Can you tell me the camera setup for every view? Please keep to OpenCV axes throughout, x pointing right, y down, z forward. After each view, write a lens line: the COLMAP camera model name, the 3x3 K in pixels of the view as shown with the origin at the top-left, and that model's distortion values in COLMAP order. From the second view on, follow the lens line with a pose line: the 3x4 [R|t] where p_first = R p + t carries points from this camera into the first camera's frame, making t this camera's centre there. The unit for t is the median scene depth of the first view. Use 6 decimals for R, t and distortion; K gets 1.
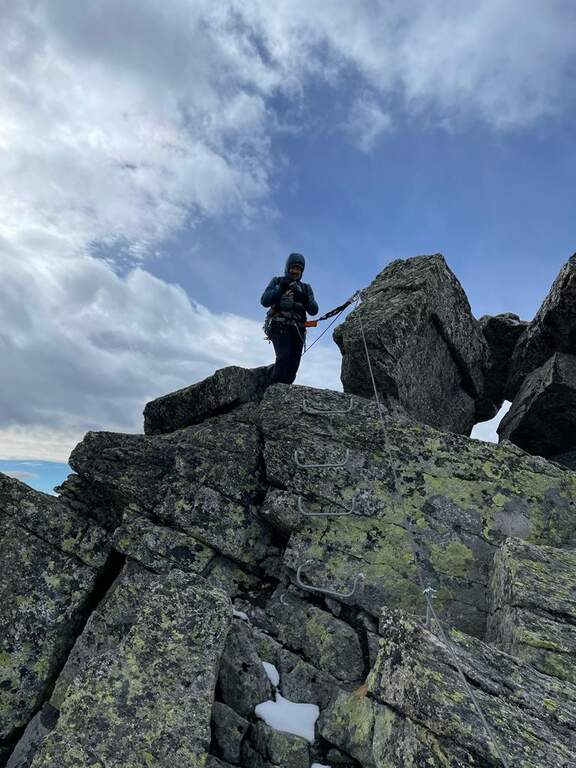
lens RADIAL K [[576.1, 0, 288.0], [0, 576.1, 384.0], [0, 0, 1]] dist [0.003370, -0.006123]
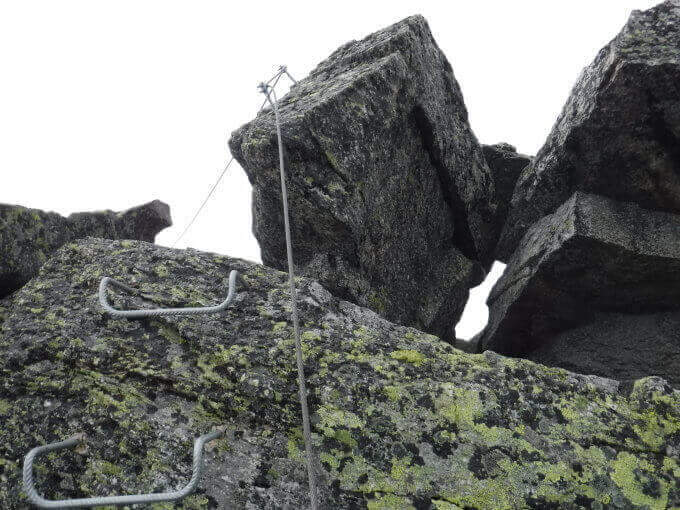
lens RADIAL K [[553.1, 0, 340.0], [0, 553.1, 255.0], [0, 0, 1]] dist [-0.060505, 0.004769]
pose [[0.987555, -0.022788, 0.155617, 0.107173], [0.020723, 0.999675, 0.014879, 0.009148], [-0.155905, -0.011469, 0.987705, 0.554605]]
